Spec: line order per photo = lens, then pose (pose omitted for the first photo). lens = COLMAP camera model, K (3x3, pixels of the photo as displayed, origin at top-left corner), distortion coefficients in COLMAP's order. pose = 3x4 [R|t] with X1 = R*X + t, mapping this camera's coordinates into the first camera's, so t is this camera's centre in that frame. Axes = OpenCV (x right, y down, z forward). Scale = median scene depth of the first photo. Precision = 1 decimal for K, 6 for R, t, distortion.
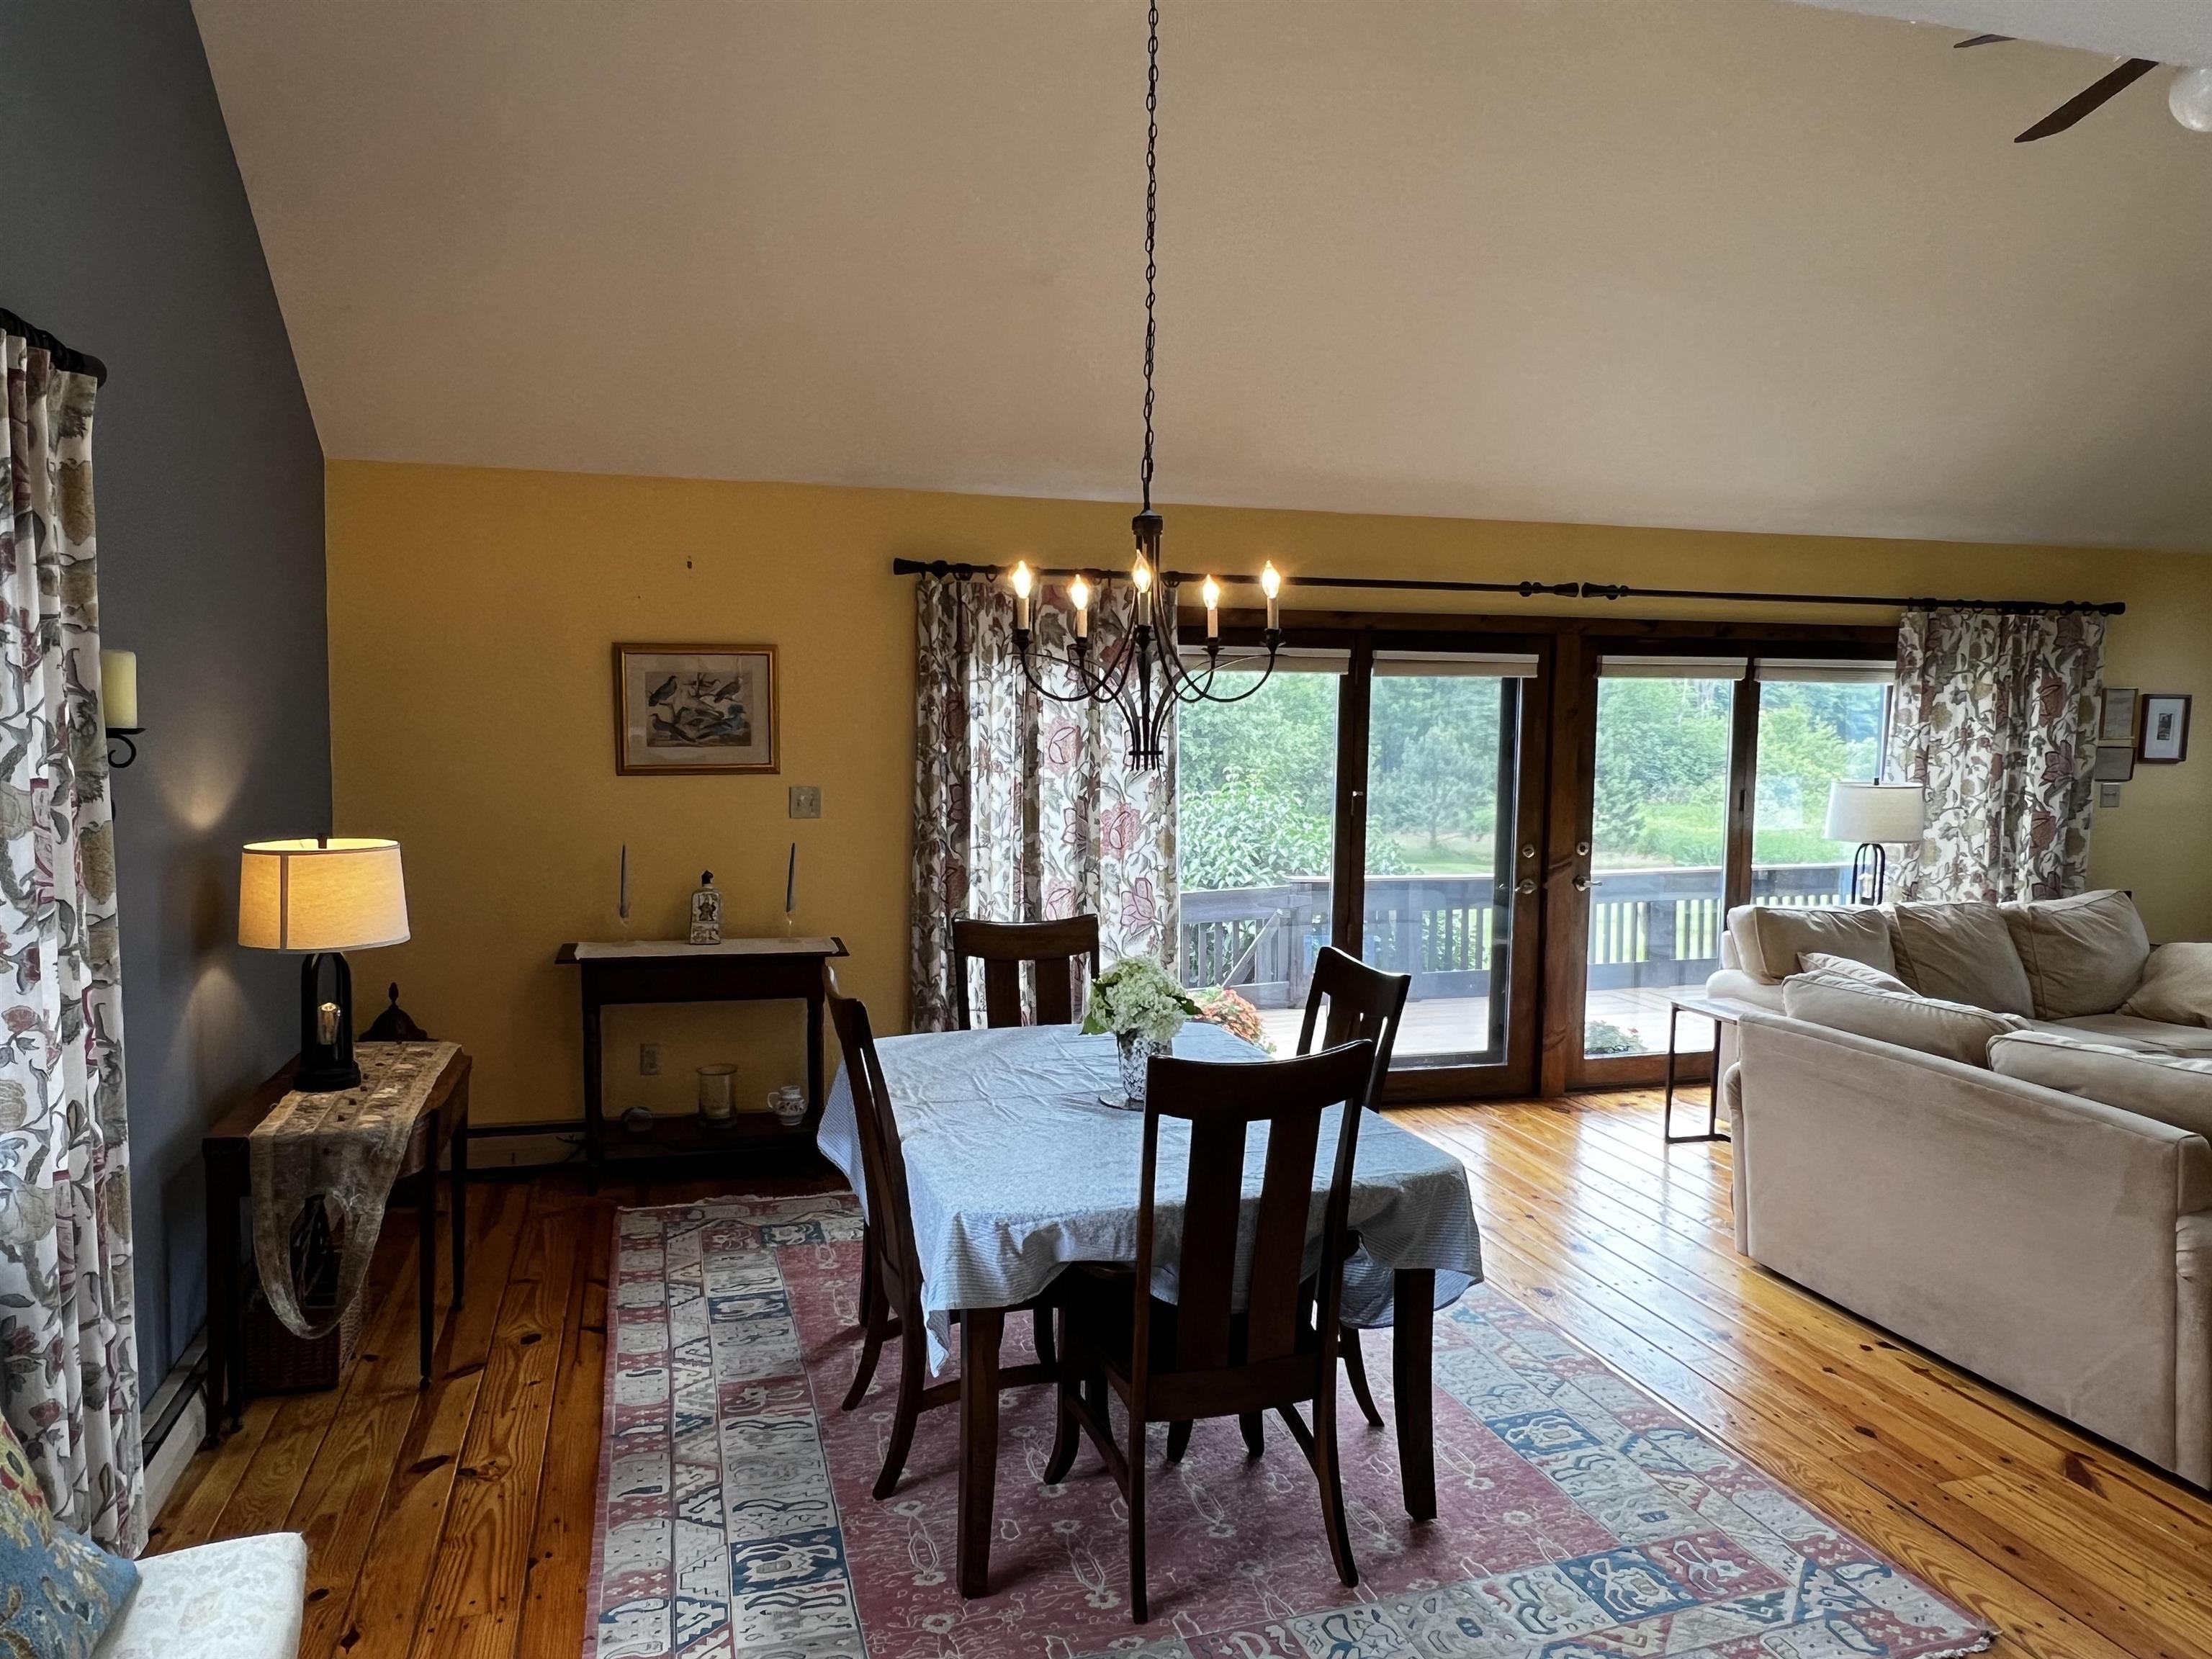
lens RADIAL K [[1517.4, 0, 1099.4], [0, 1517.4, 828.0], [0, 0, 1]] dist [0.011736, -0.009210]
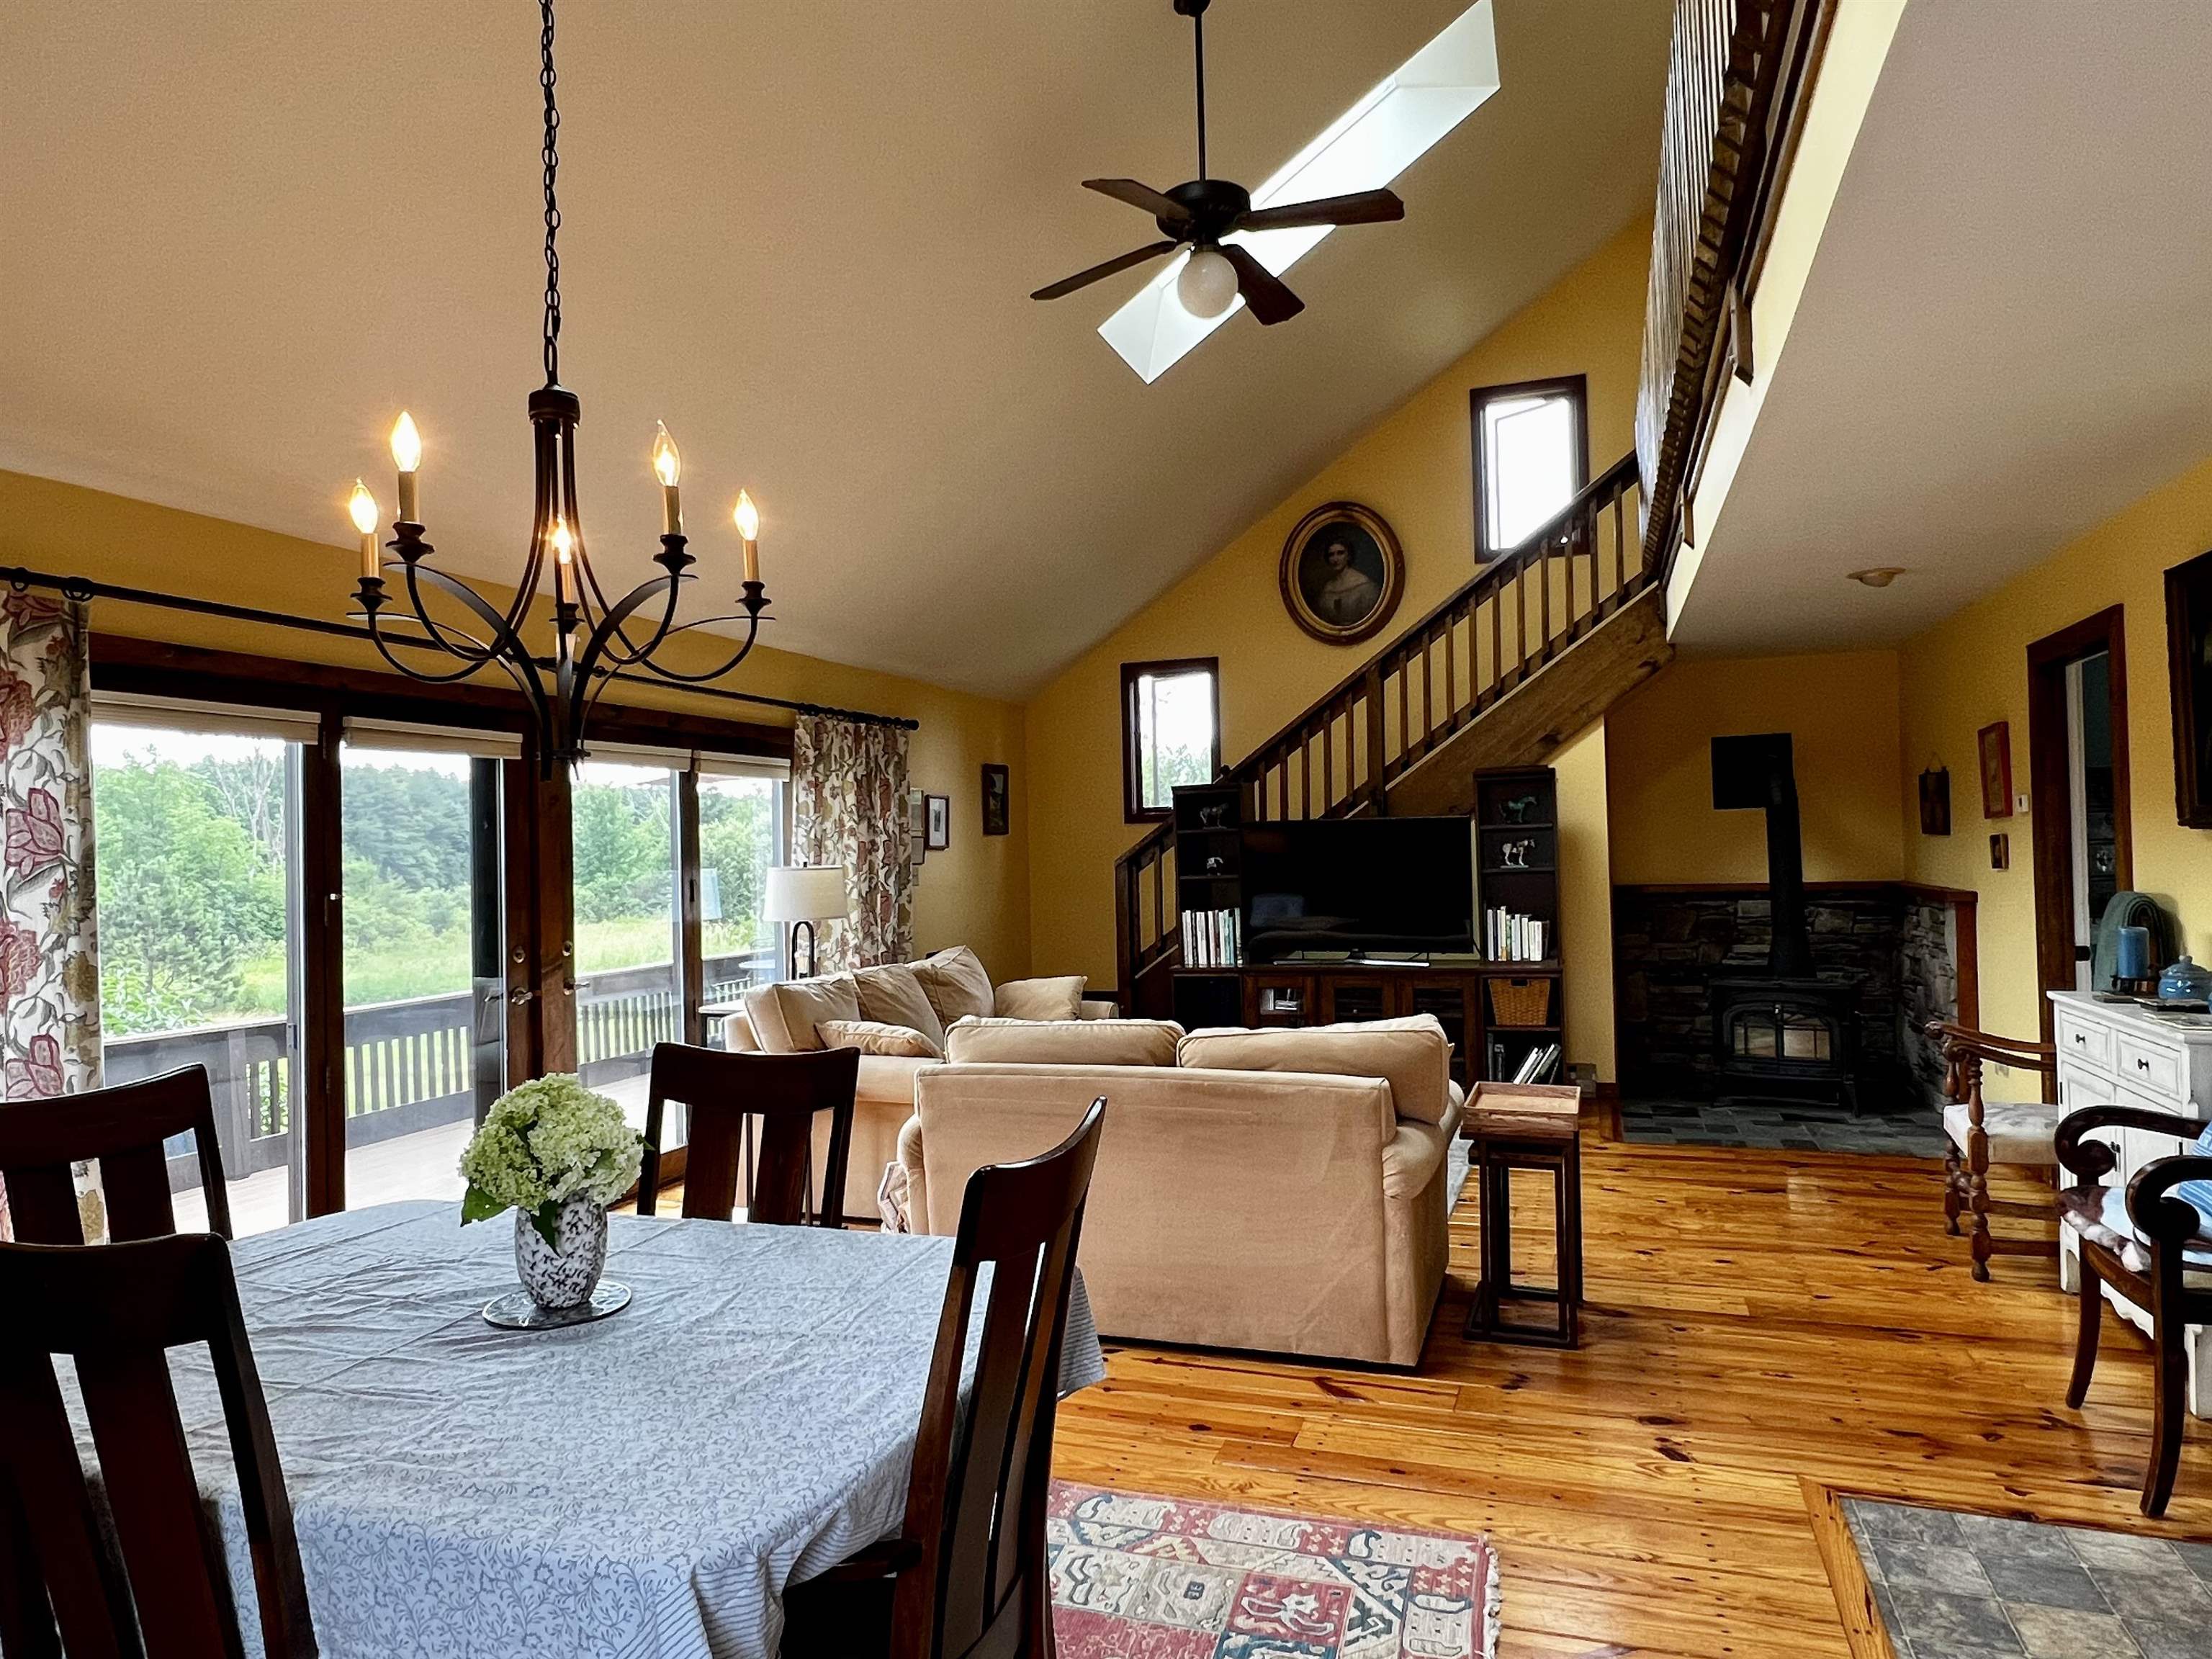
lens RADIAL K [[1378.3, 0, 1095.5], [0, 1378.3, 834.9], [0, 0, 1]] dist [0.001814, -0.002535]
pose [[0.590163, -0.014424, 0.807155, -0.157114], [0.095744, 0.994034, -0.052241, 0.018645], [-0.801586, 0.108111, 0.588024, 0.242481]]
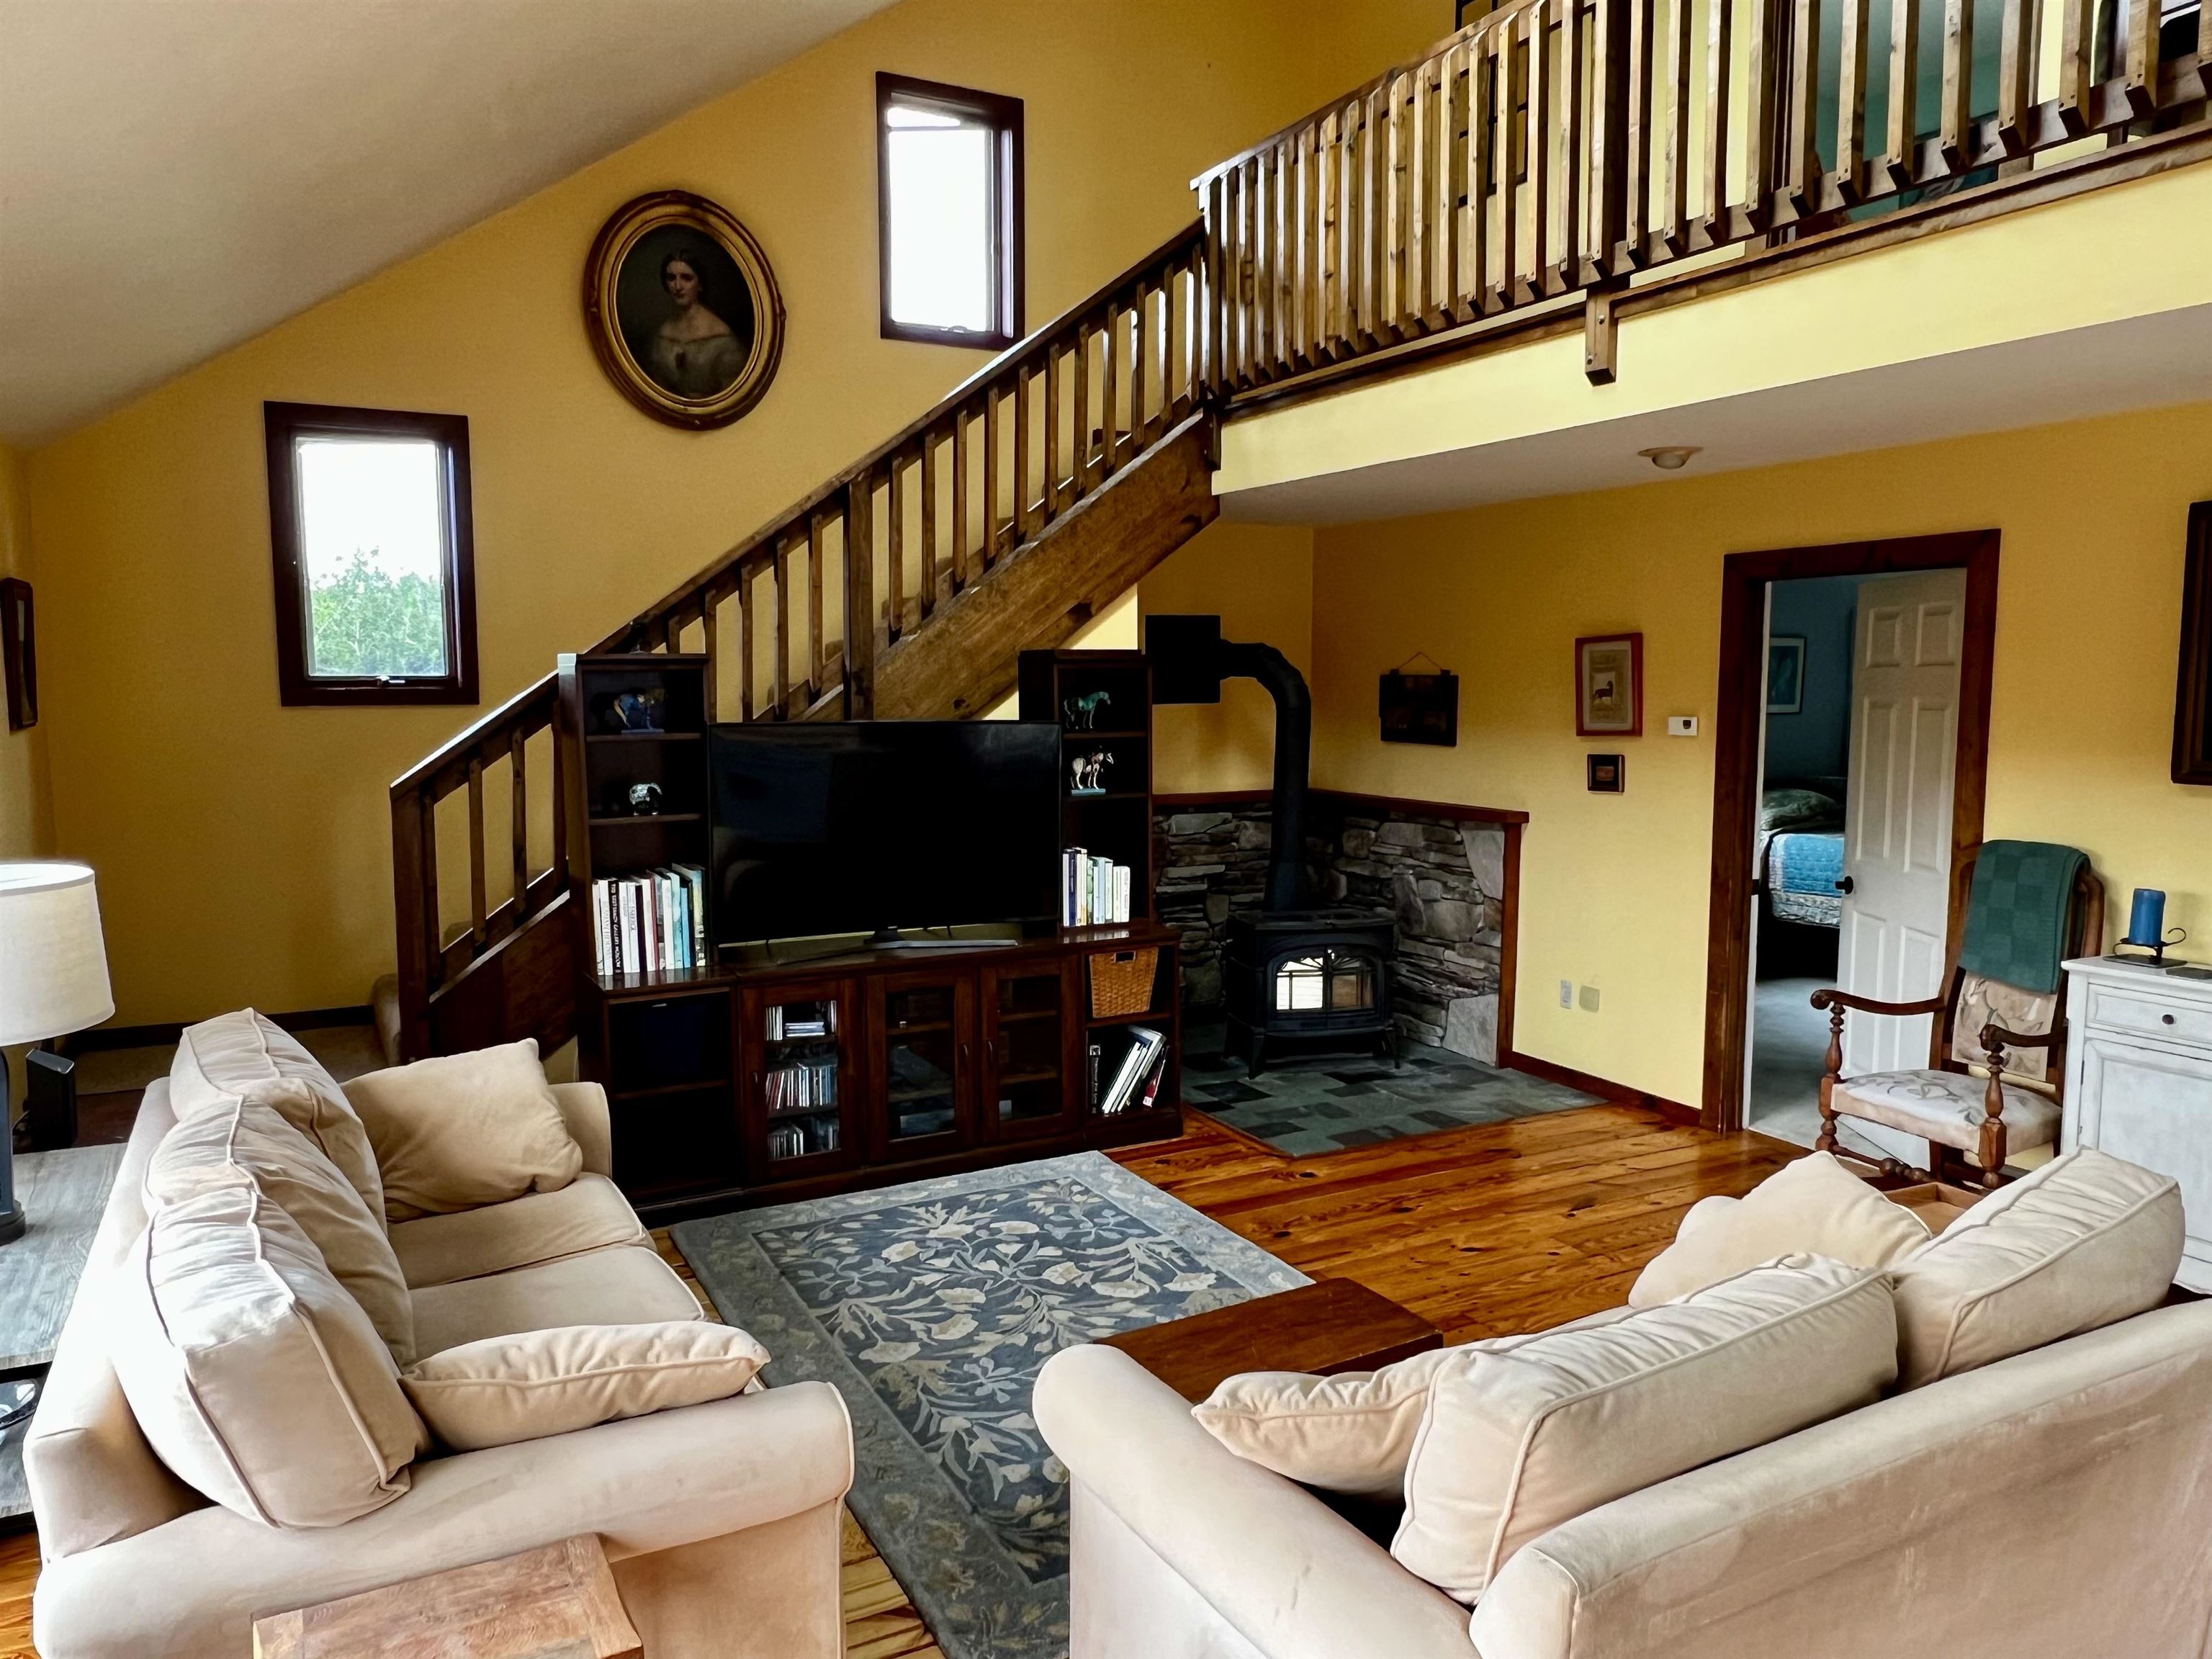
lens RADIAL K [[1517.4, 0, 1109.3], [0, 1517.4, 831.8], [0, 0, 1]] dist [0.011736, -0.009210]
pose [[-0.206534, -0.106494, 0.972627, -0.037680], [0.078909, 0.989008, 0.125044, -0.022321], [-0.975252, 0.102575, -0.195861, 0.505718]]
